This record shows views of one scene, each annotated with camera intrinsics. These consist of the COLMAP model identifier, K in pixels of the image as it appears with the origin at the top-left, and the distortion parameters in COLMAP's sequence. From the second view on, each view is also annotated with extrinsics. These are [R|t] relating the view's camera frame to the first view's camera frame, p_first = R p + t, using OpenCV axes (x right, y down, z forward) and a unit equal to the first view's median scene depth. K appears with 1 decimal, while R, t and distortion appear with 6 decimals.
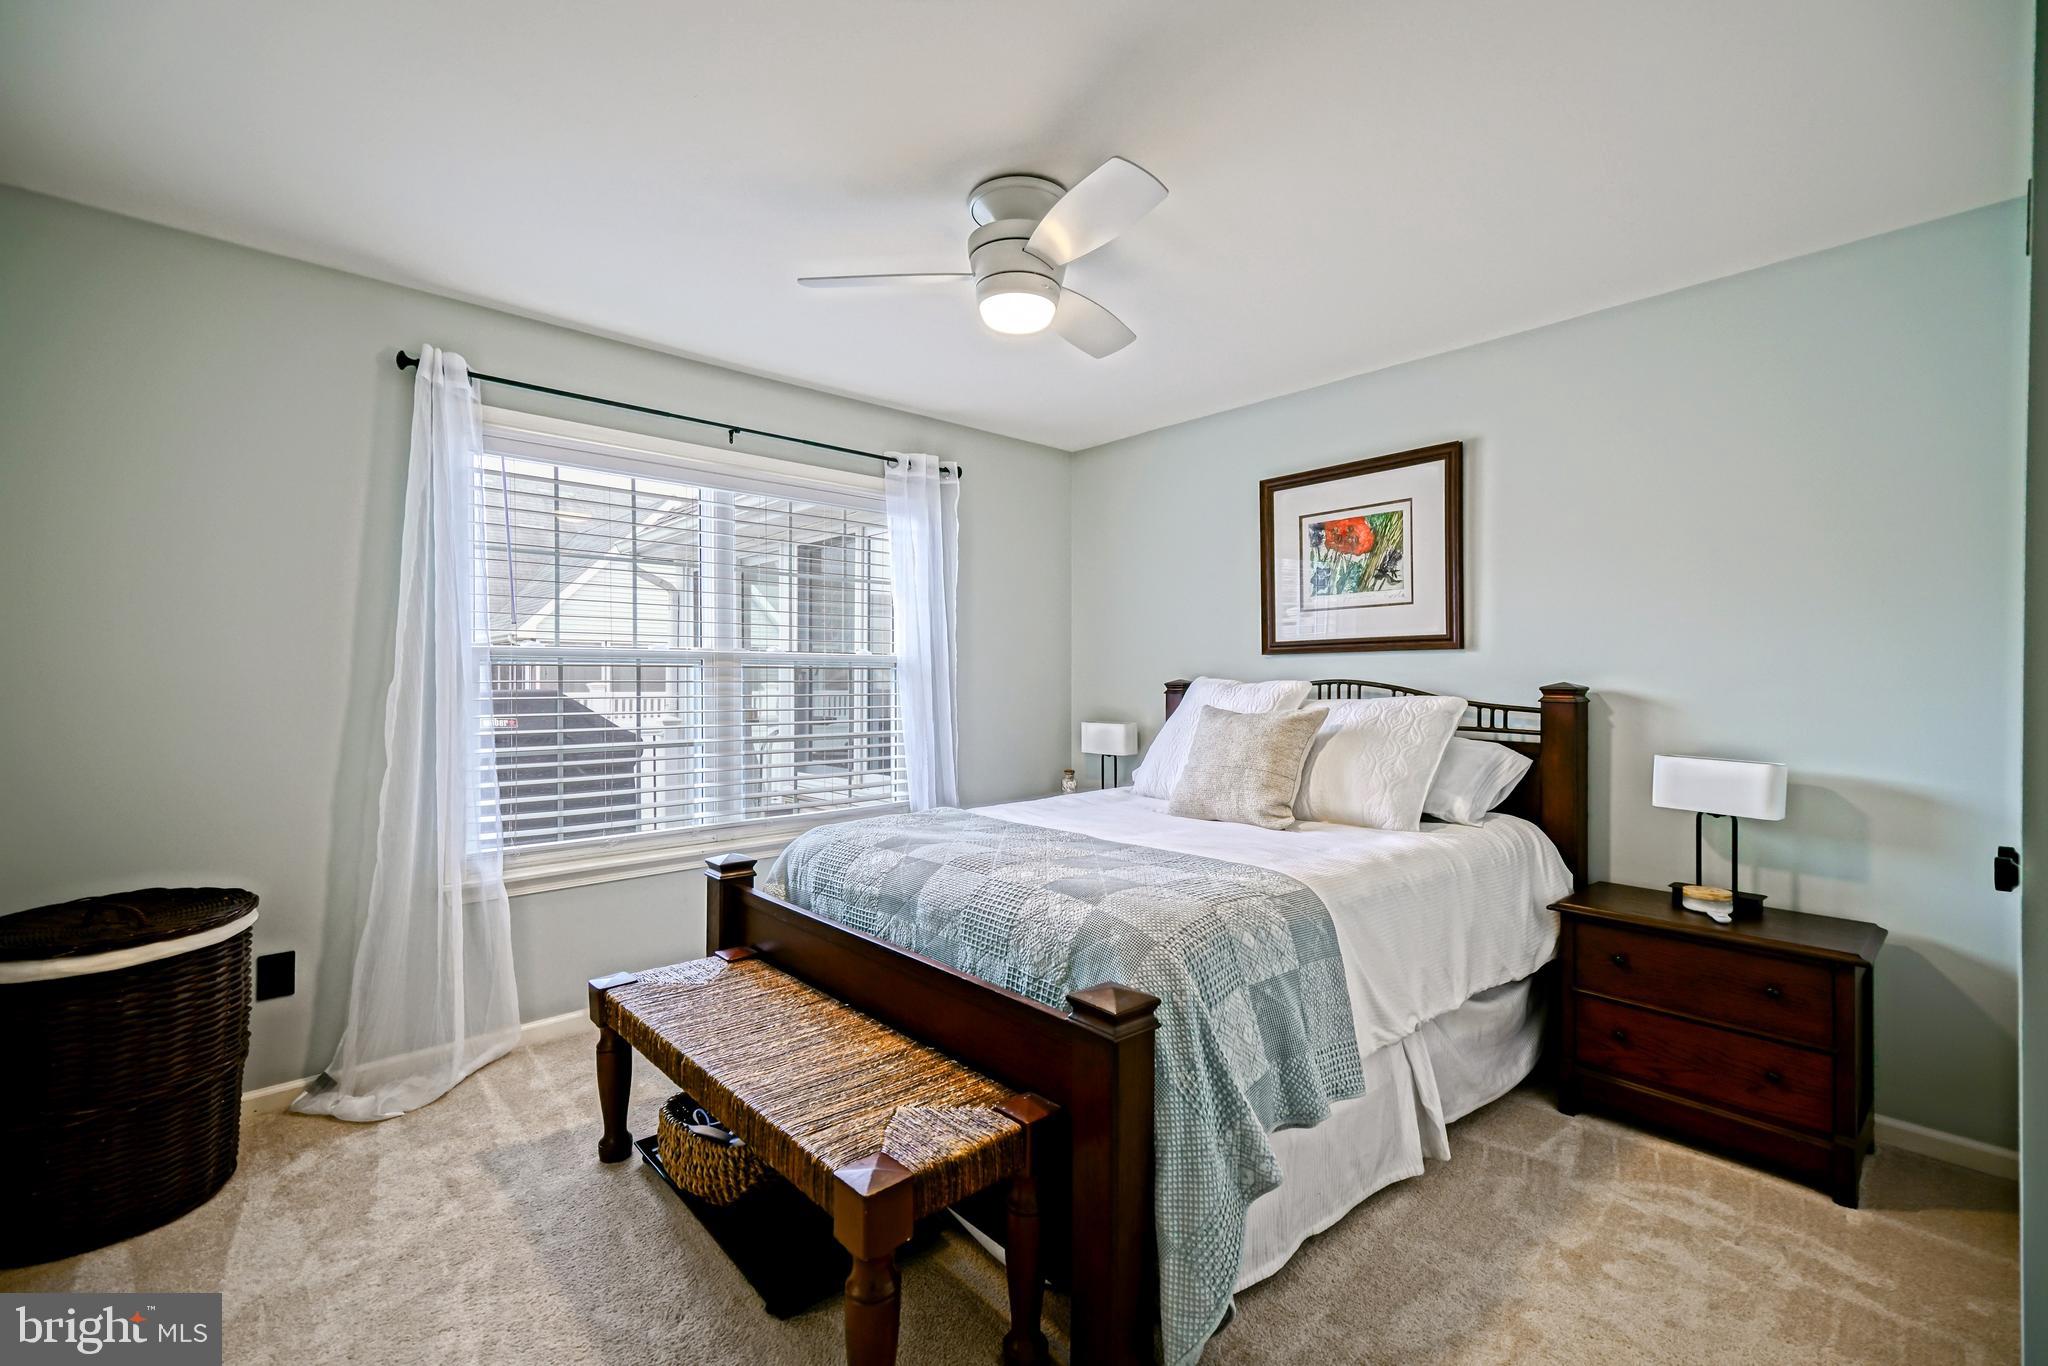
lens RADIAL K [[901.3, 0, 1022.3], [0, 901.3, 666.9], [0, 0, 1]] dist [0.062374, 0.000024]
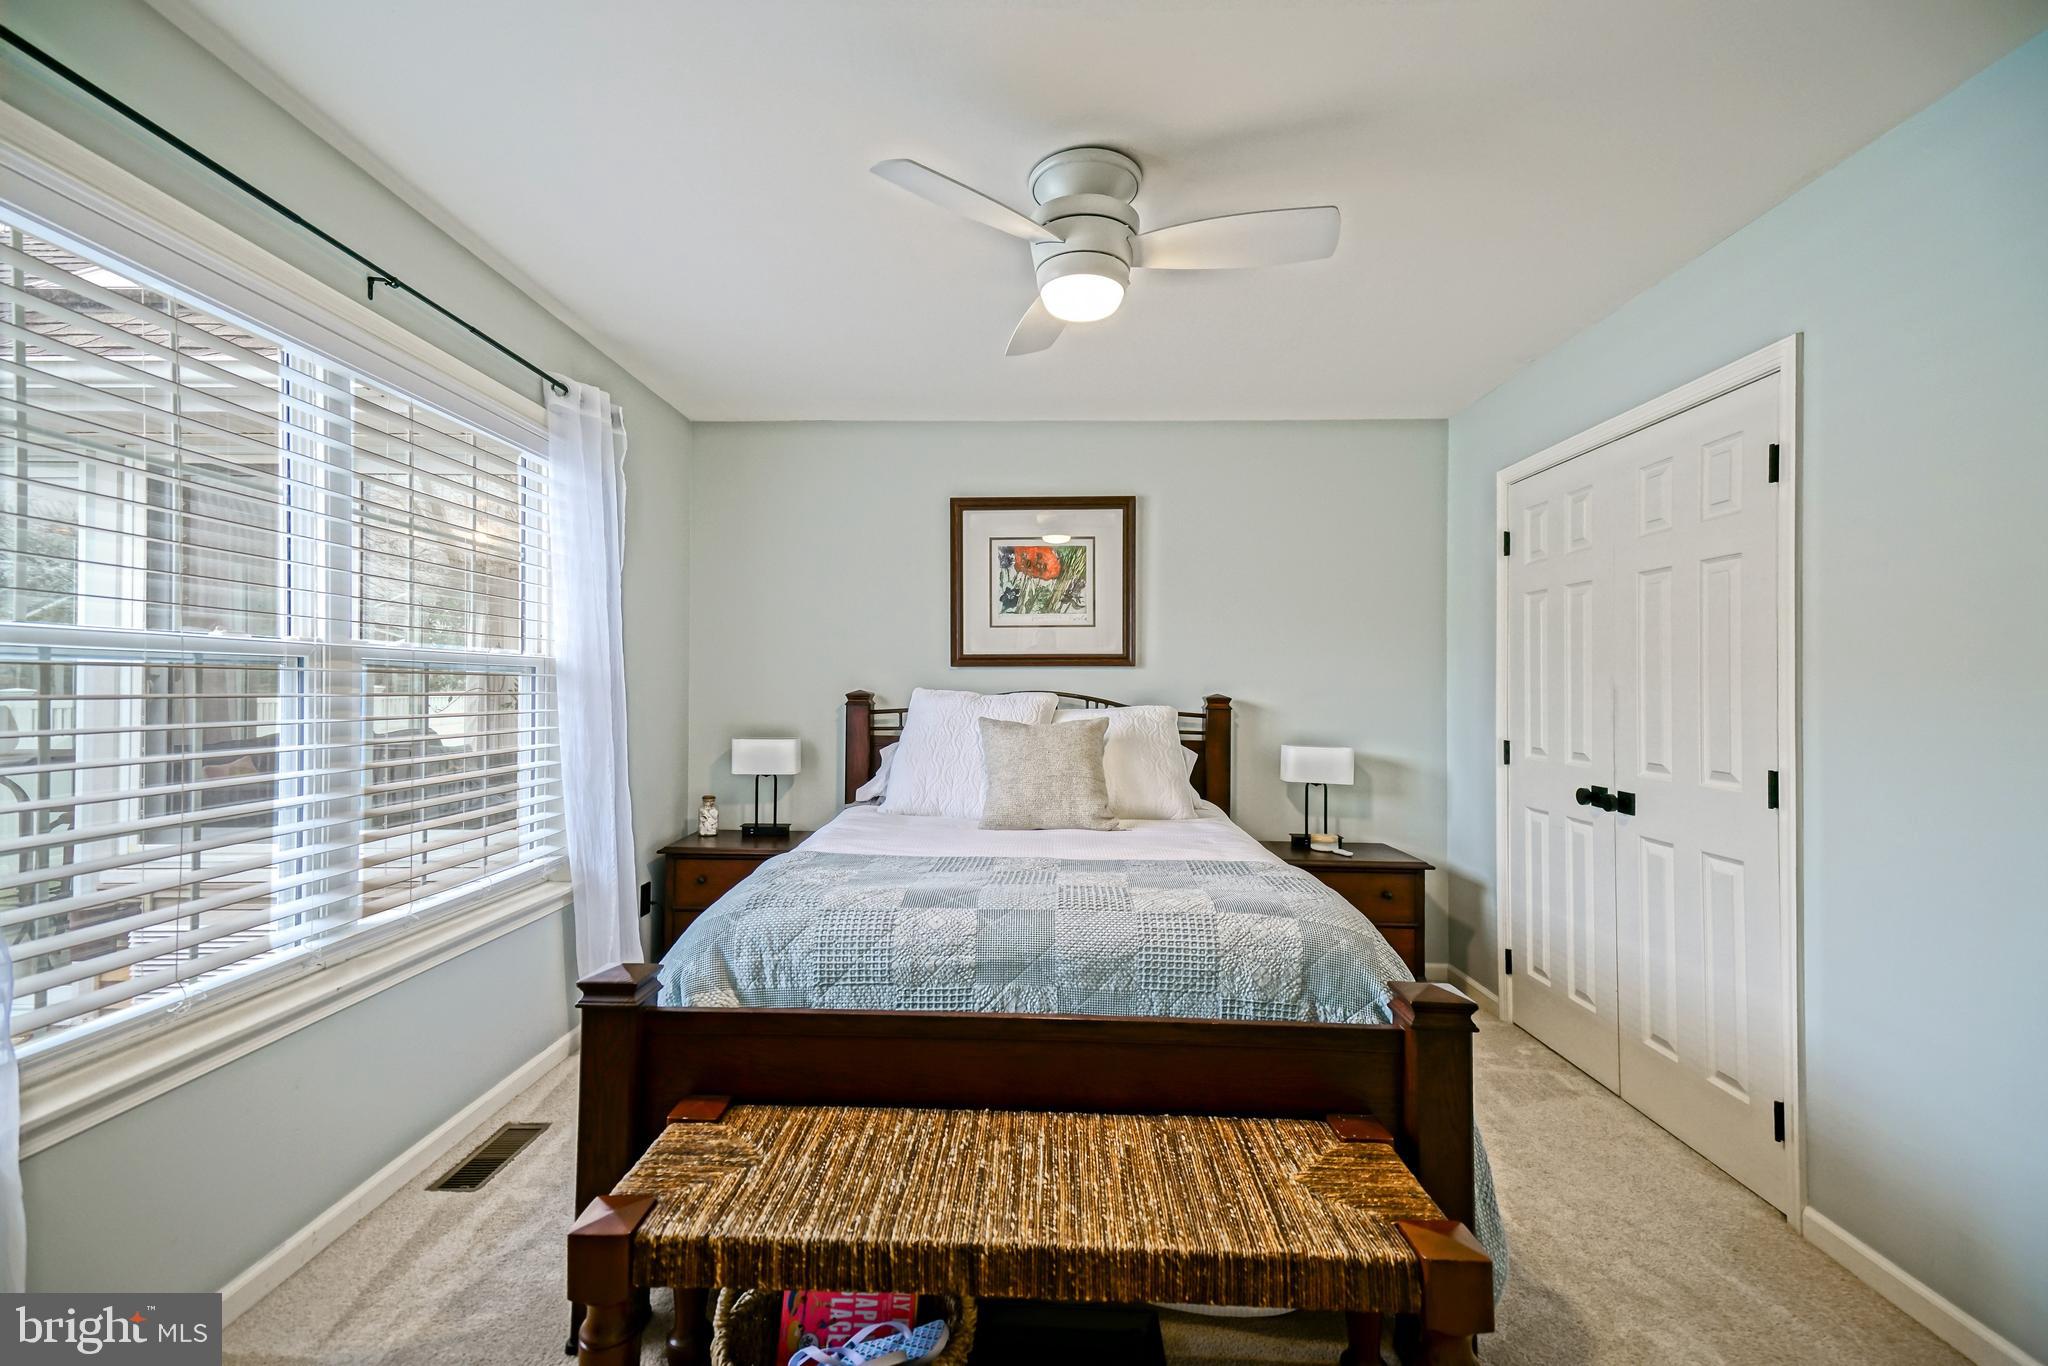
lens RADIAL K [[891.4, 0, 994.2], [0, 891.4, 664.8], [0, 0, 1]] dist [0.036639, 0.000090]
pose [[0.690950, 0.021902, 0.722570, -0.487796], [-0.014951, 0.999760, -0.016006, 0.000180], [-0.722748, 0.000256, 0.691112, 0.297342]]
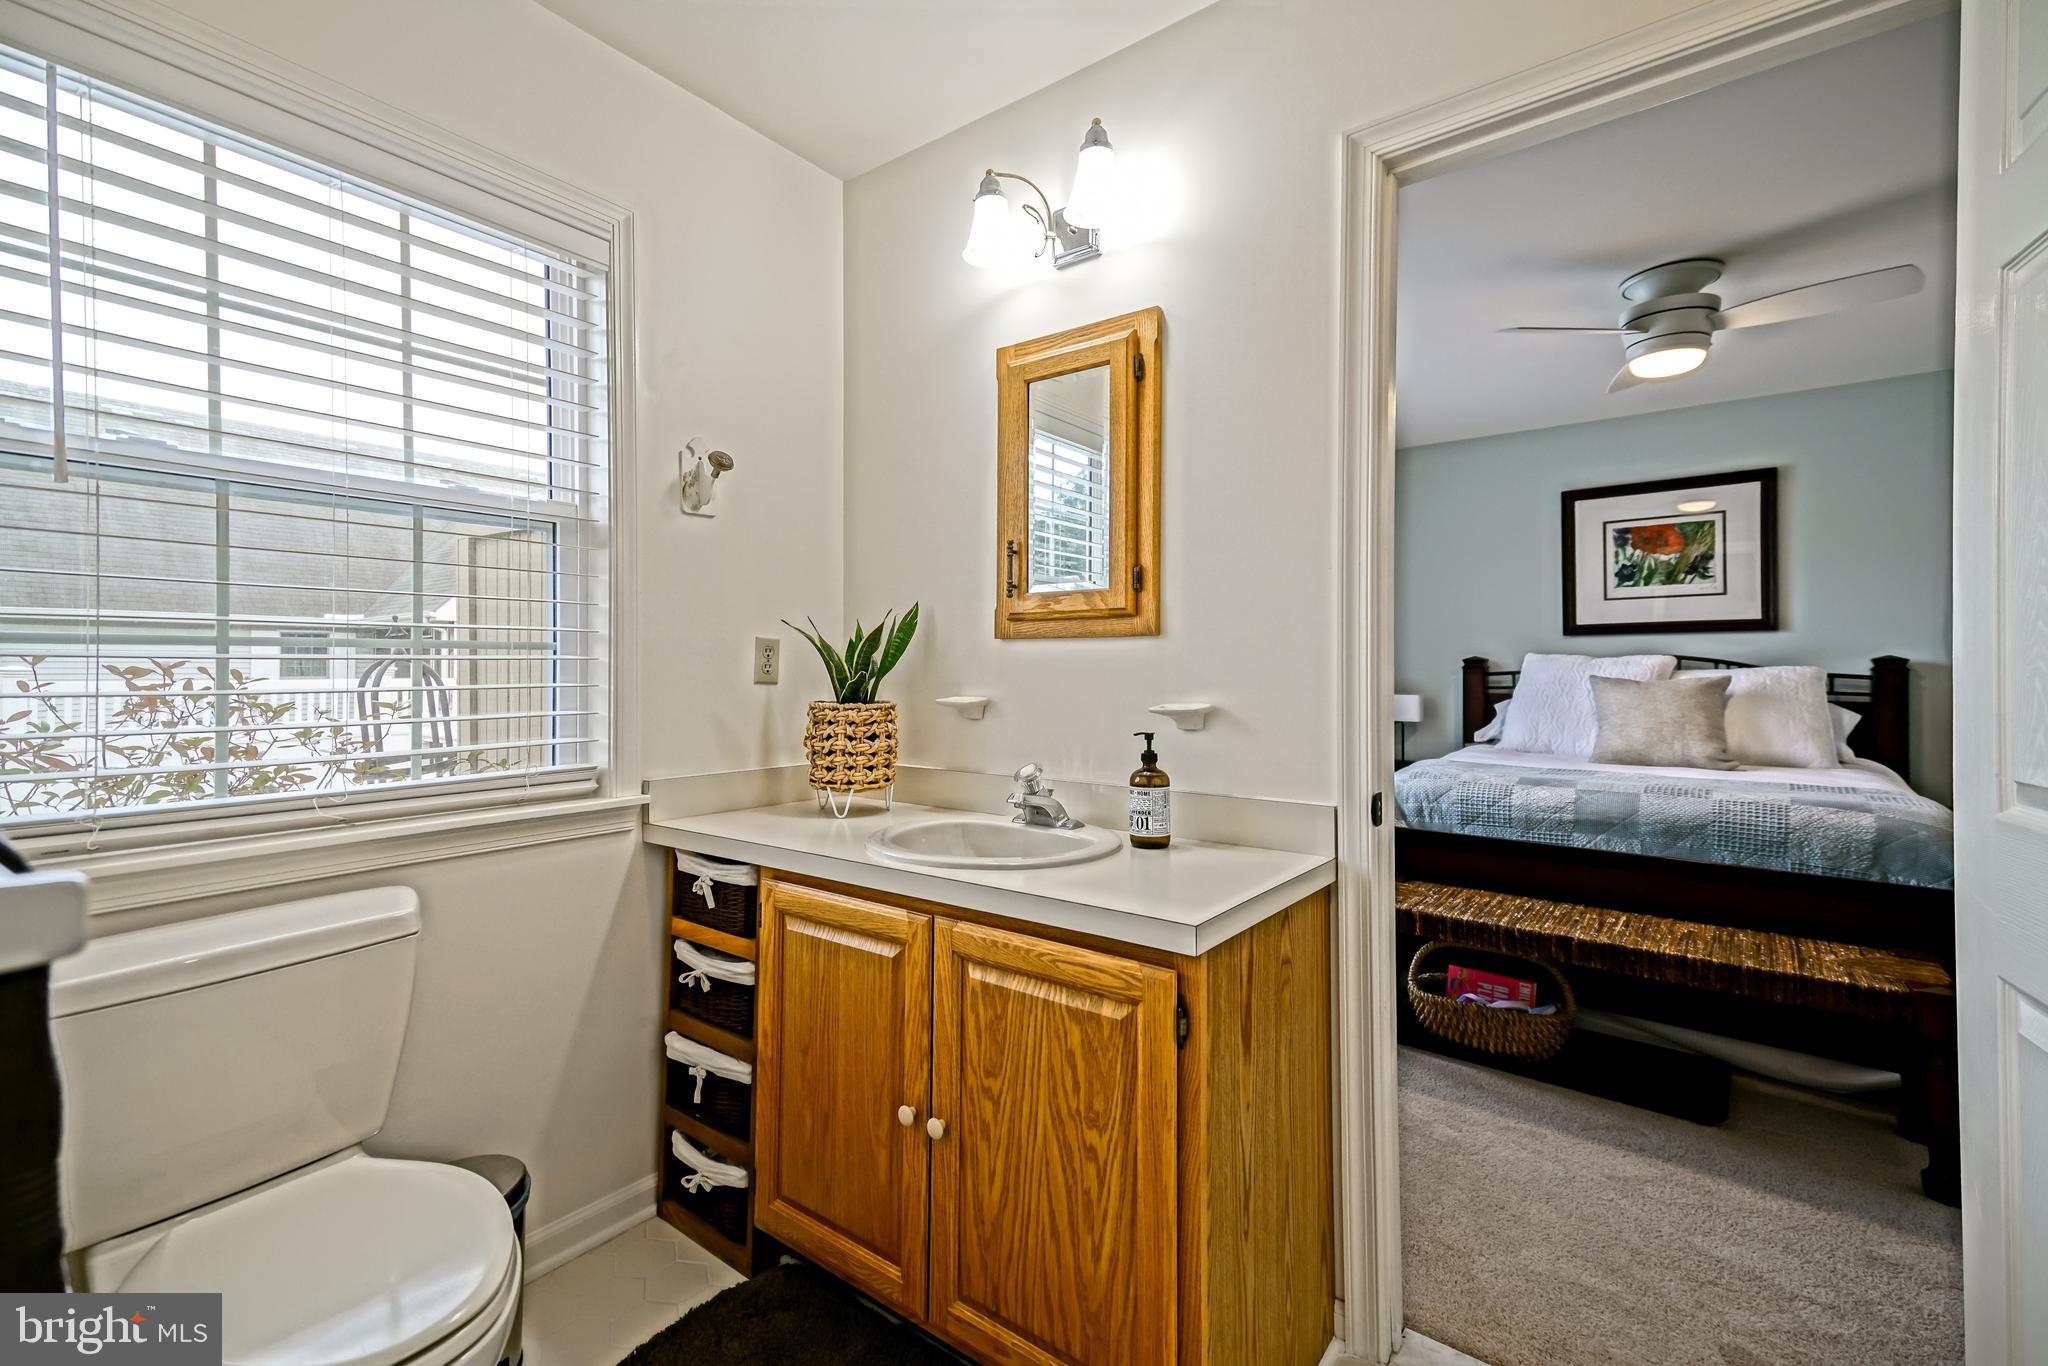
lens RADIAL K [[891.4, 0, 994.2], [0, 891.4, 664.8], [0, 0, 1]] dist [0.036639, 0.000090]
pose [[0.983186, 0.000250, 0.182609, -0.791064], [-0.001719, 0.999967, 0.007883, 0.019617], [-0.182601, -0.008064, 0.983154, -0.055196]]
